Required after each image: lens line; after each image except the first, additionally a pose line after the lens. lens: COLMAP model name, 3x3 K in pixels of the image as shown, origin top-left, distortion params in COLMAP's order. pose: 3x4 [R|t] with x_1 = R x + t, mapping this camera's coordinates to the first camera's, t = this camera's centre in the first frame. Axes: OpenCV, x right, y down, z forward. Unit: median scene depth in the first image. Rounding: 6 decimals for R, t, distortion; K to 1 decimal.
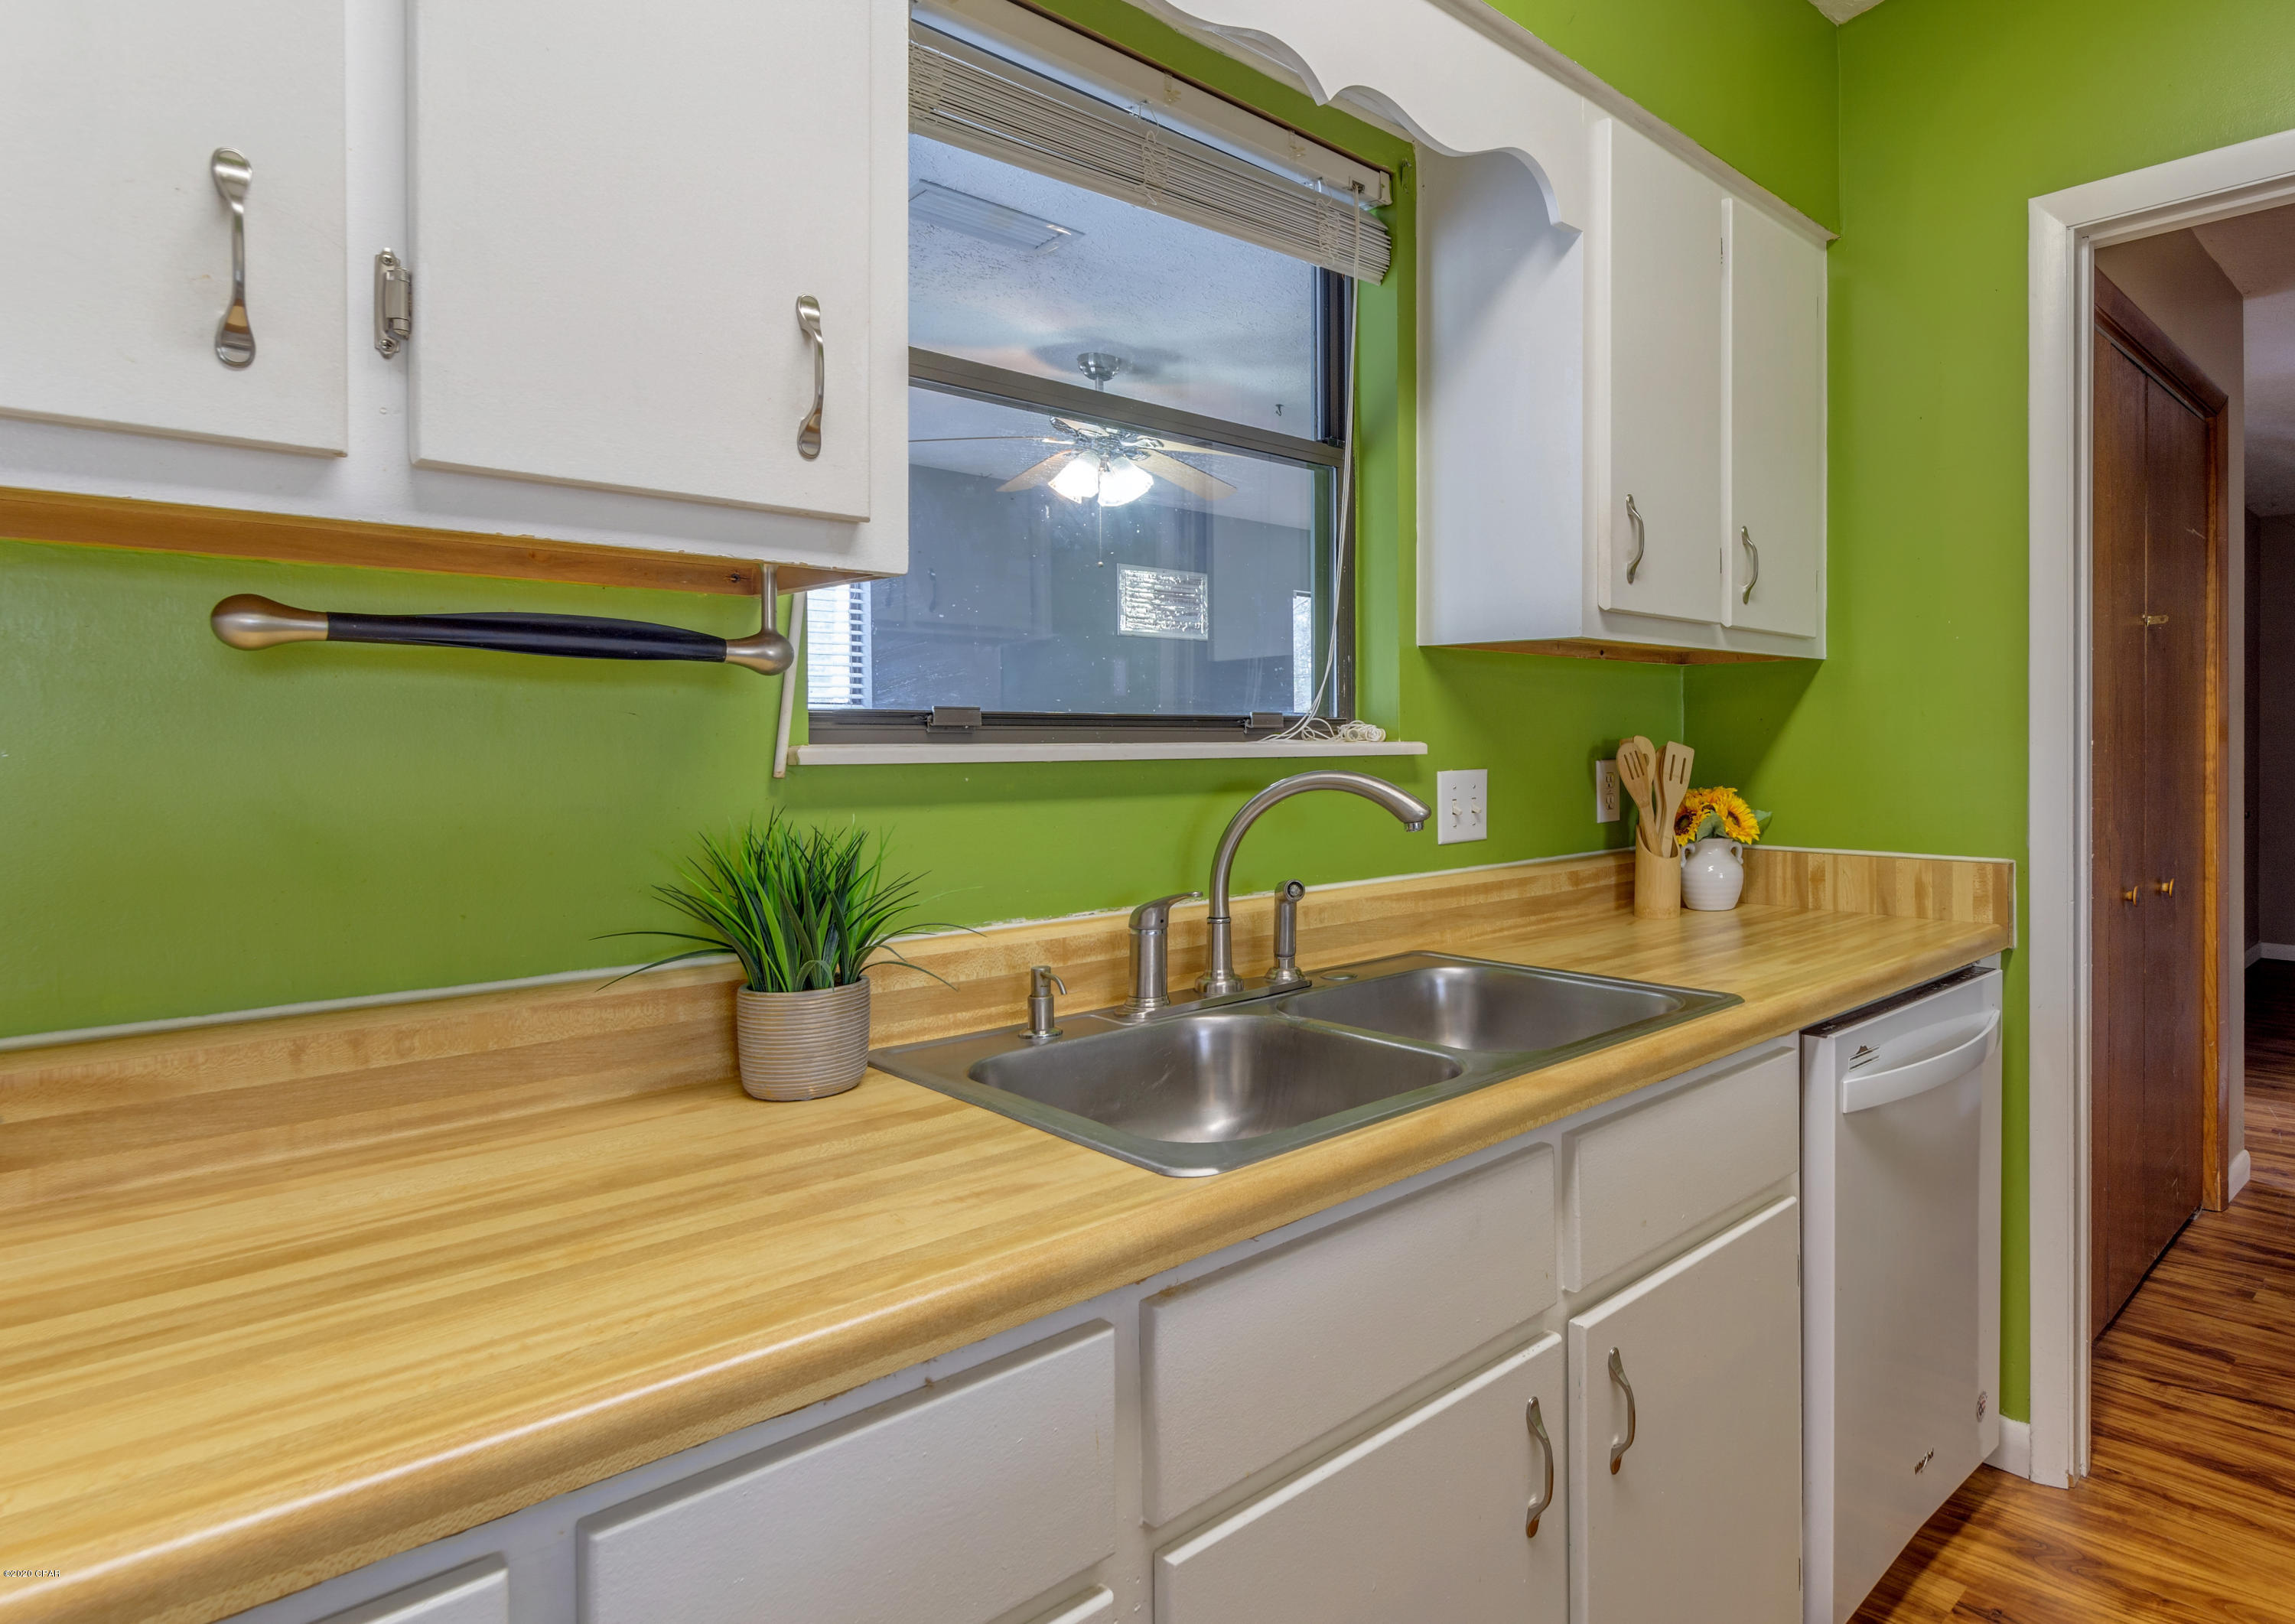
lens RADIAL K [[1322.7, 0, 1478.6], [0, 1322.7, 755.6], [0, 0, 1]] dist [-0.001566, 0.001039]
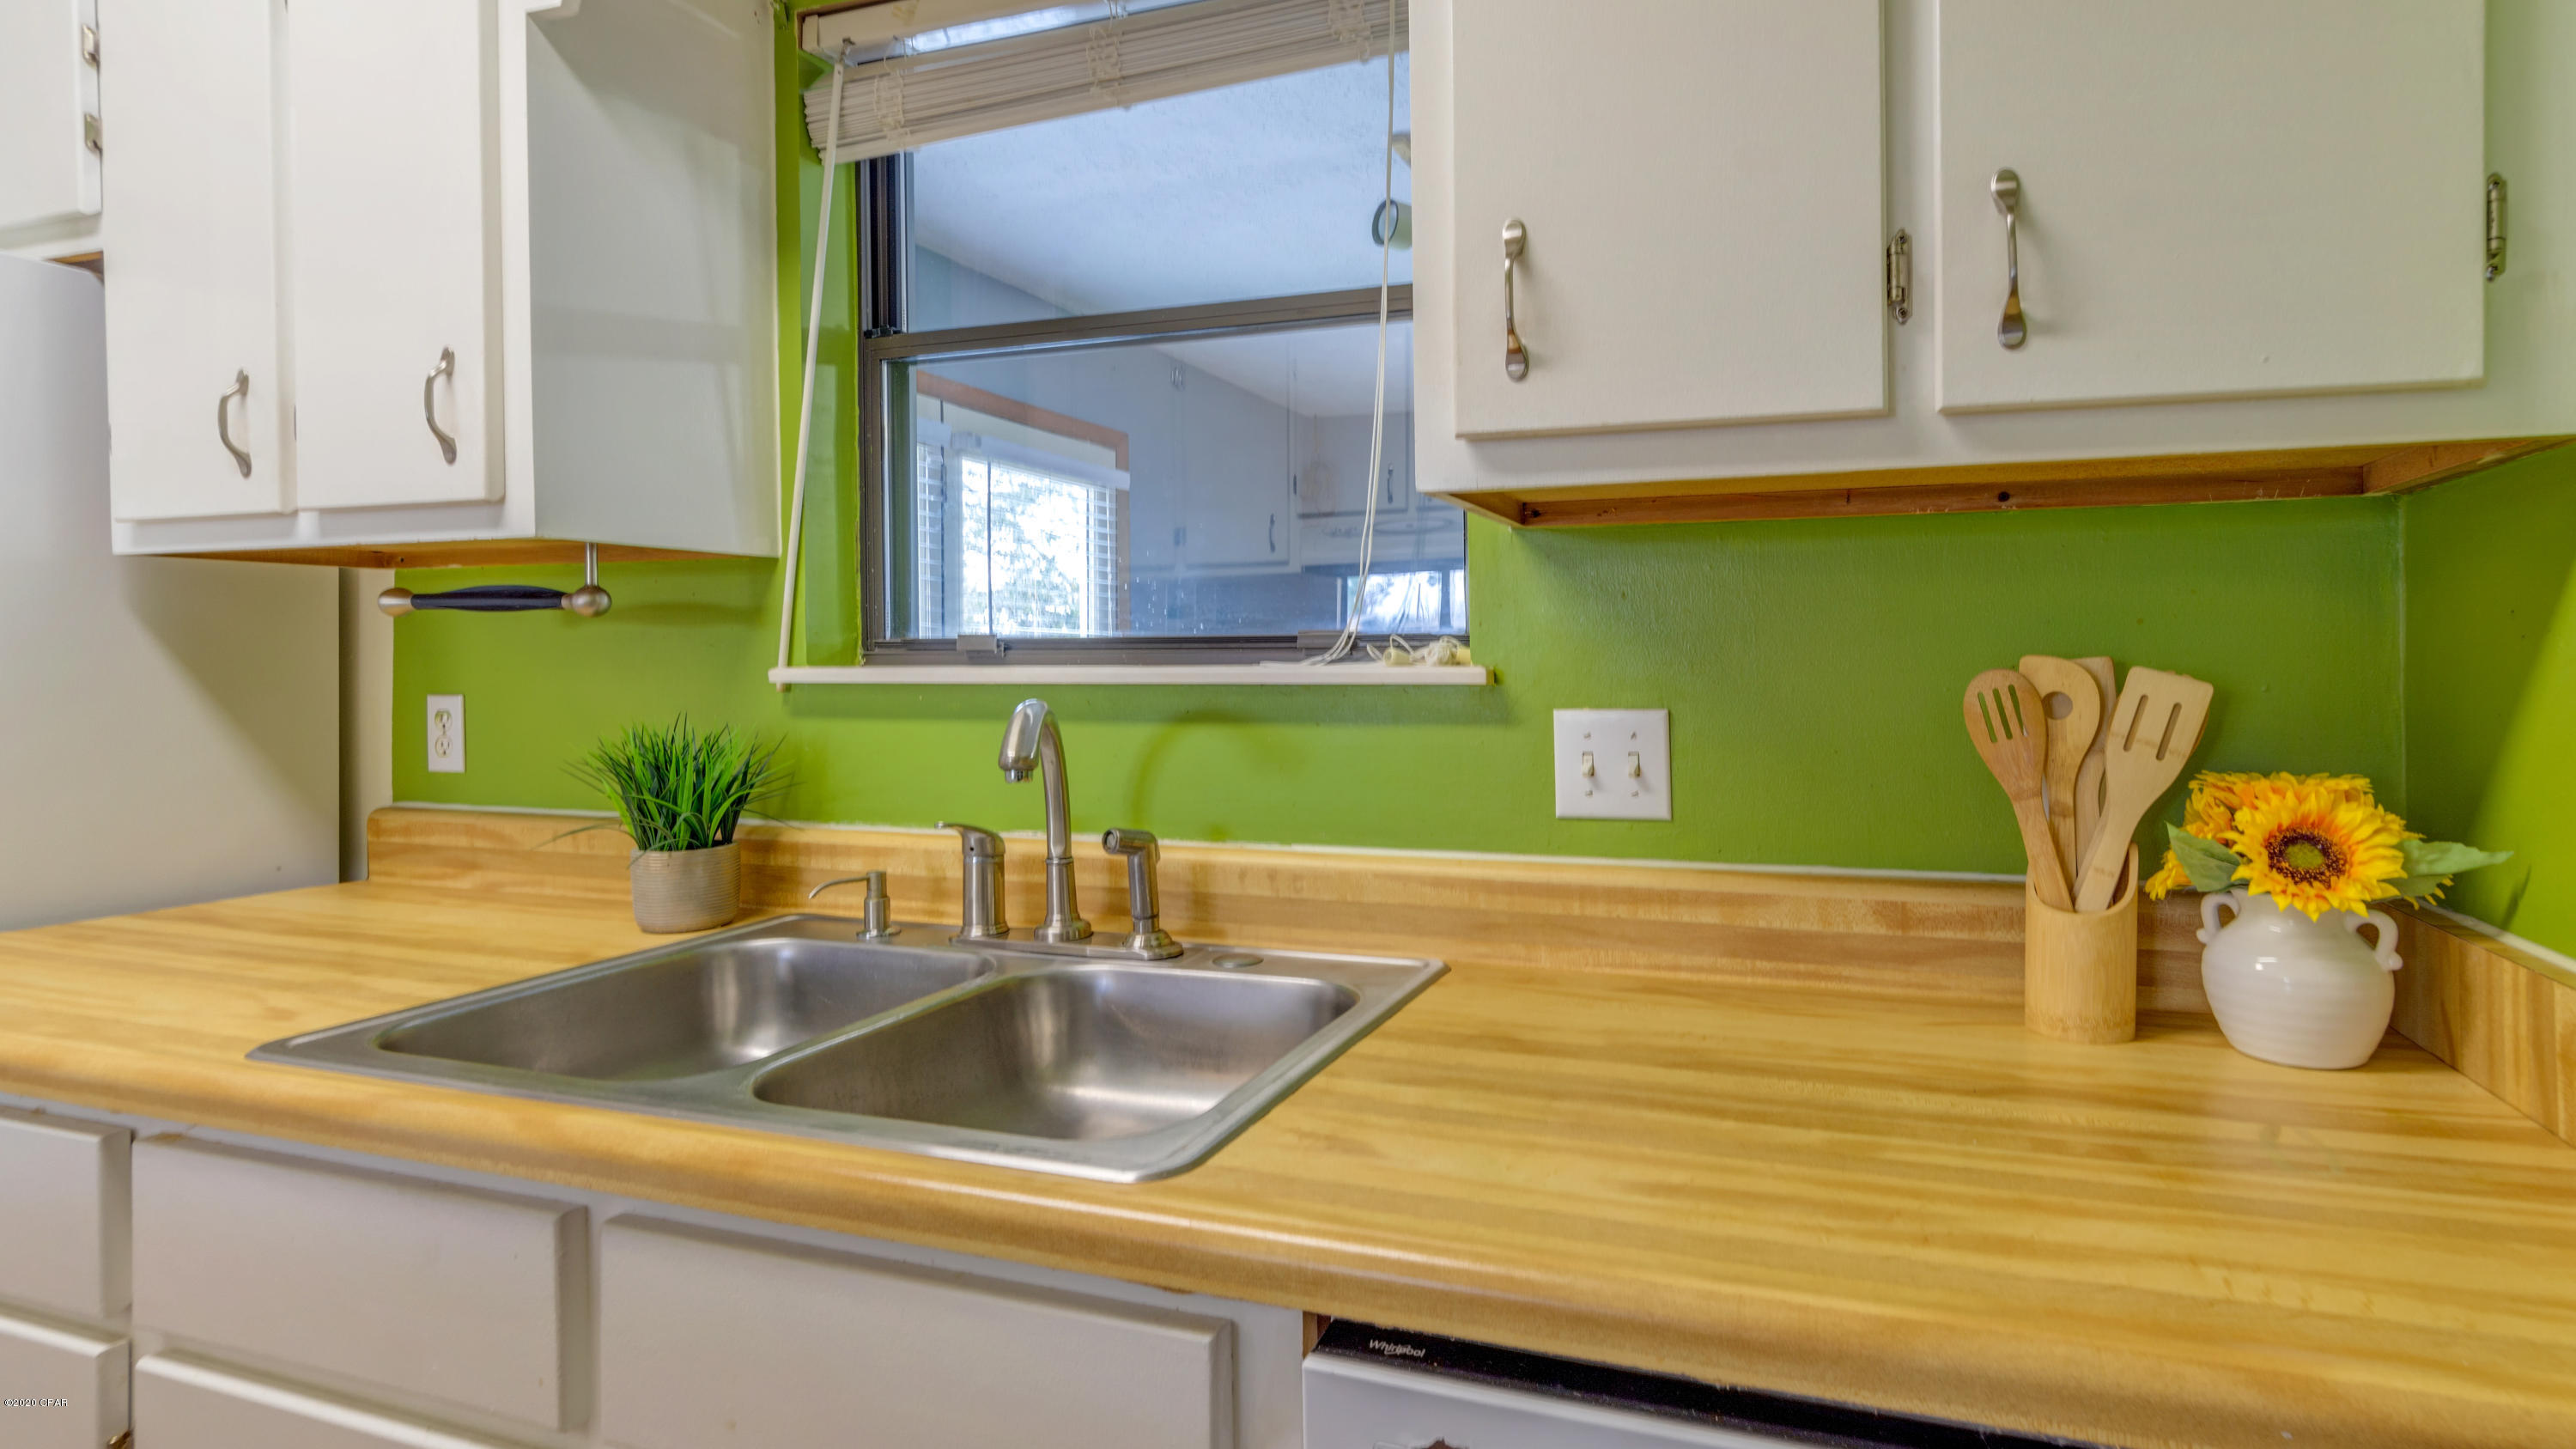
lens RADIAL K [[1341.7, 0, 1336.7], [0, 1341.7, 674.1], [0, 0, 1]] dist [0.014994, 0.000892]
pose [[0.345435, 0.013151, -0.938350, 0.595098], [-0.008677, 0.999904, 0.010820, -0.012845], [0.938403, 0.004405, 0.345516, 0.682764]]
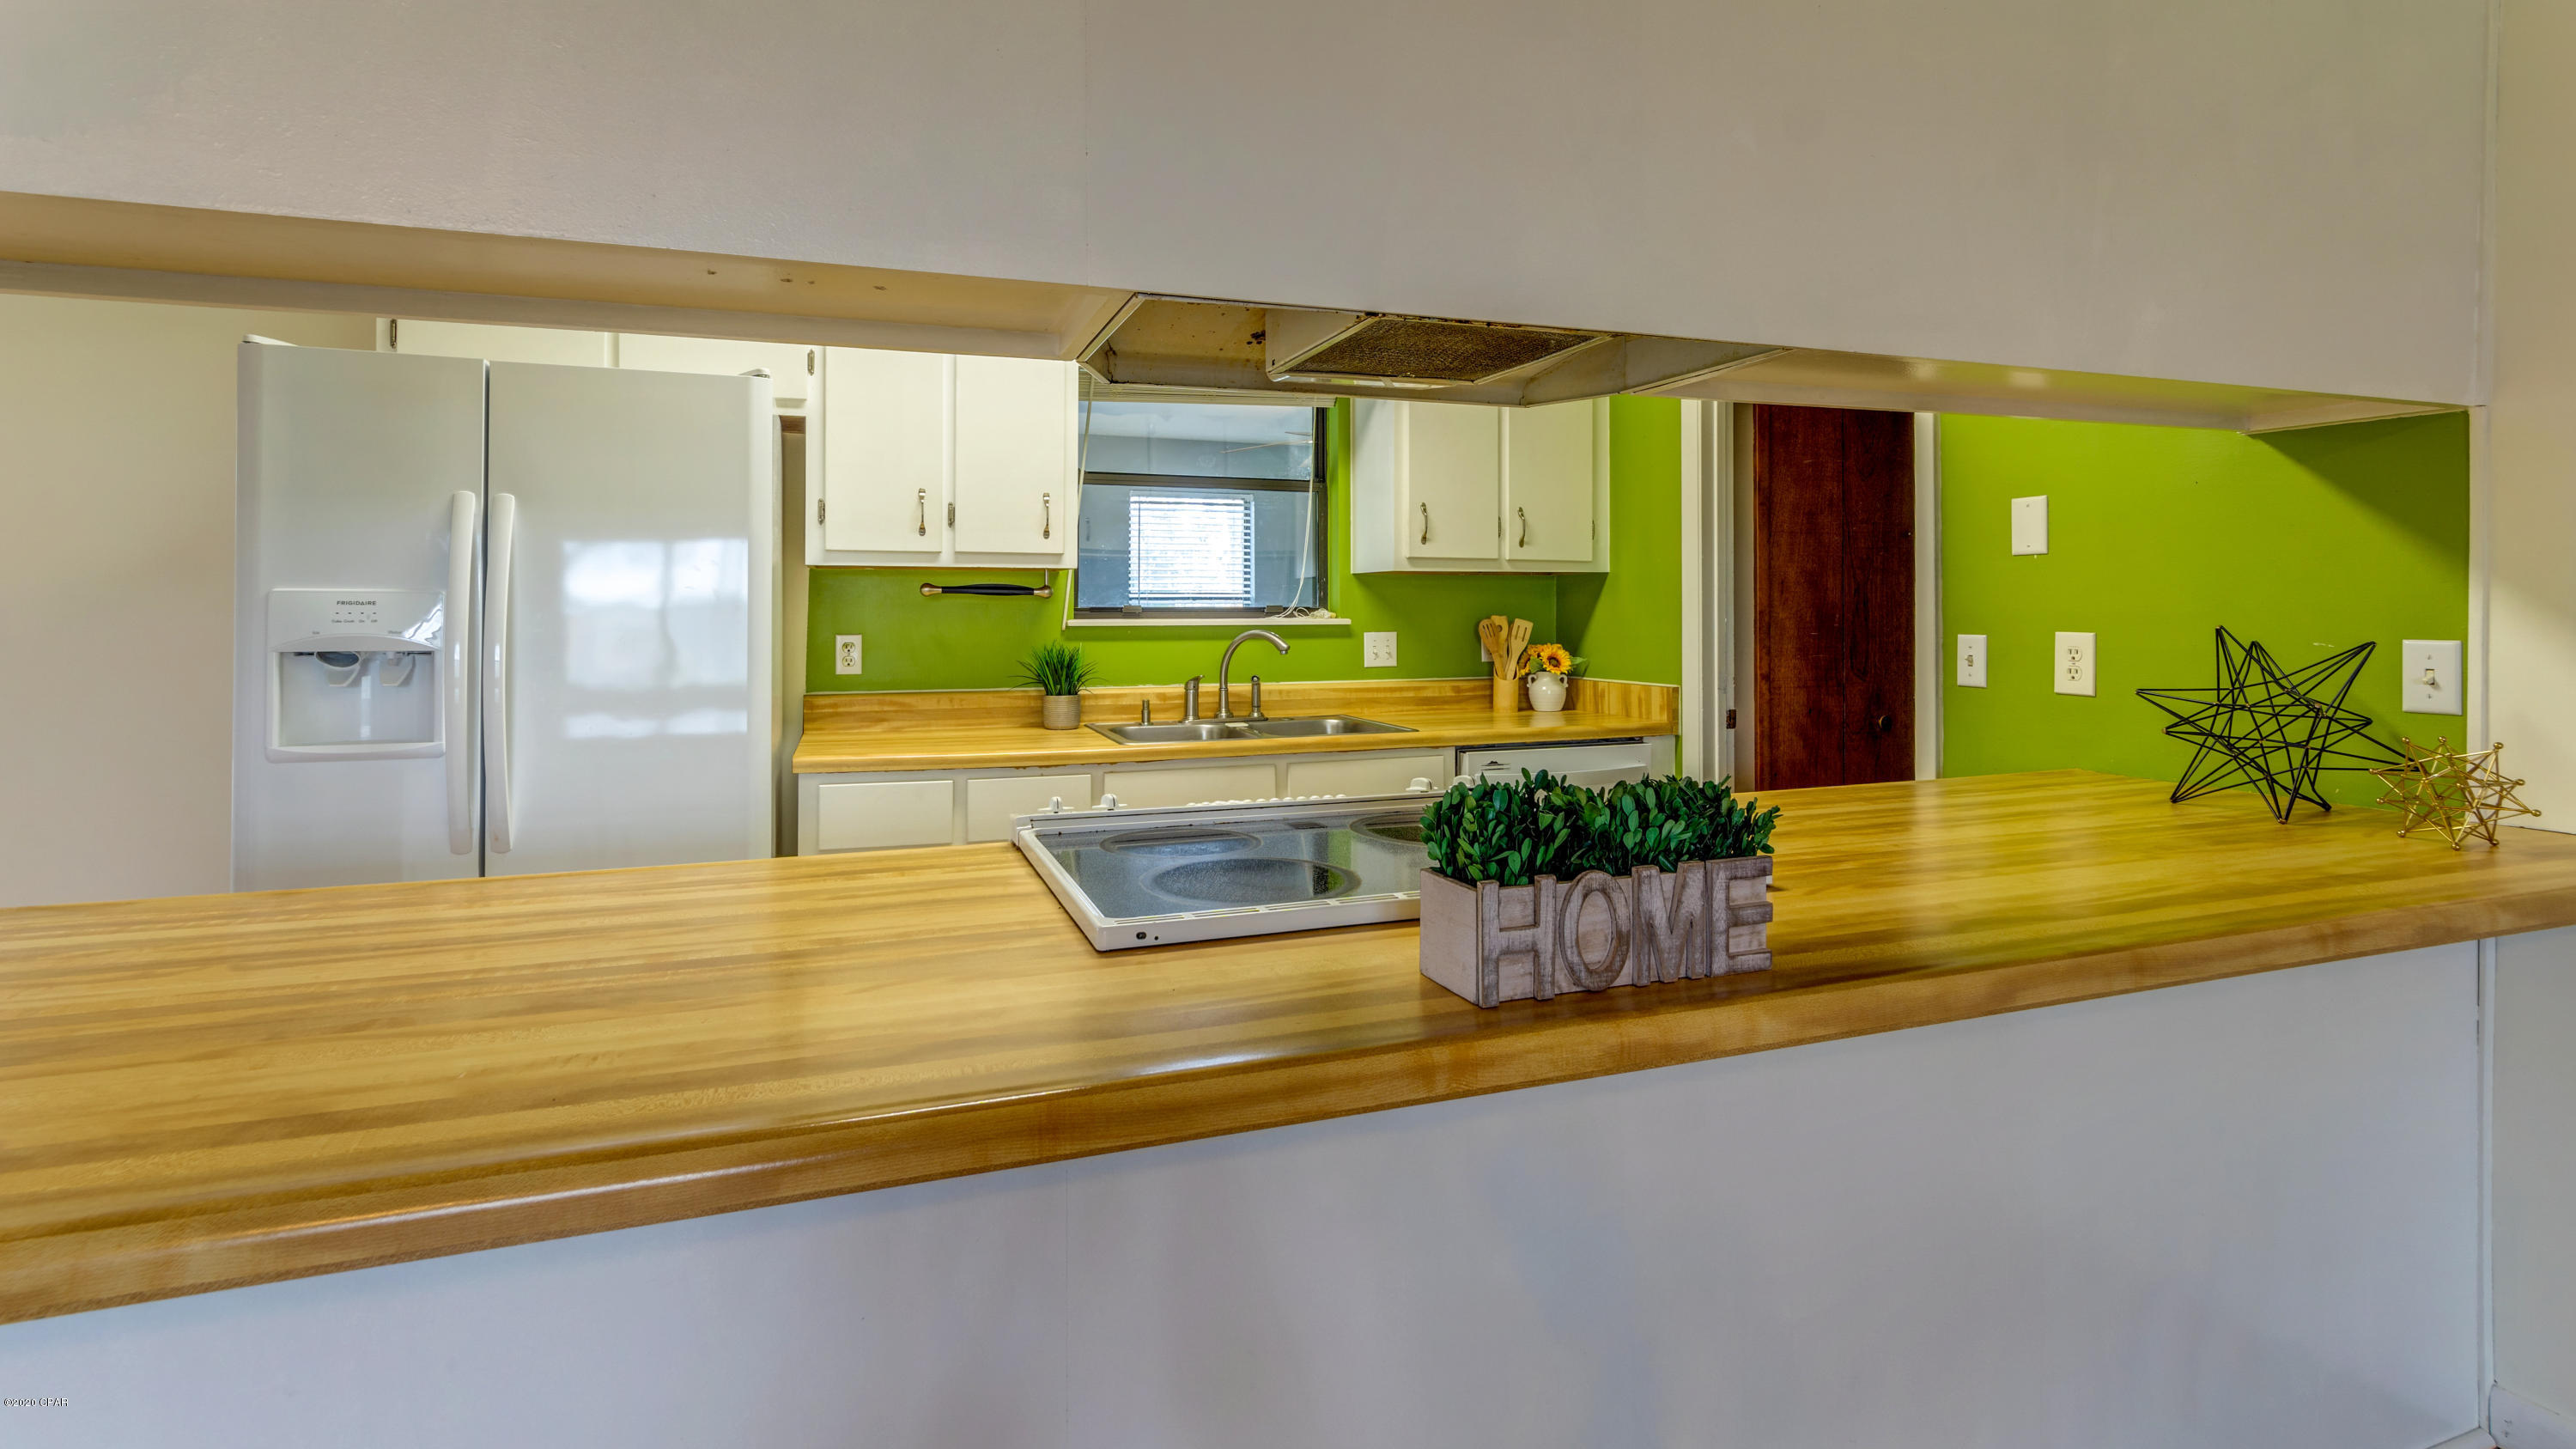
lens RADIAL K [[1156.2, 0, 1270.0], [0, 1156.2, 614.3], [0, 0, 1]] dist [-0.001878, -0.000798]
pose [[0.870537, 0.000639, -0.492102, 0.770143], [-0.005948, 0.999940, -0.009225, 0.000794], [0.492067, 0.010957, 0.870488, -0.699028]]
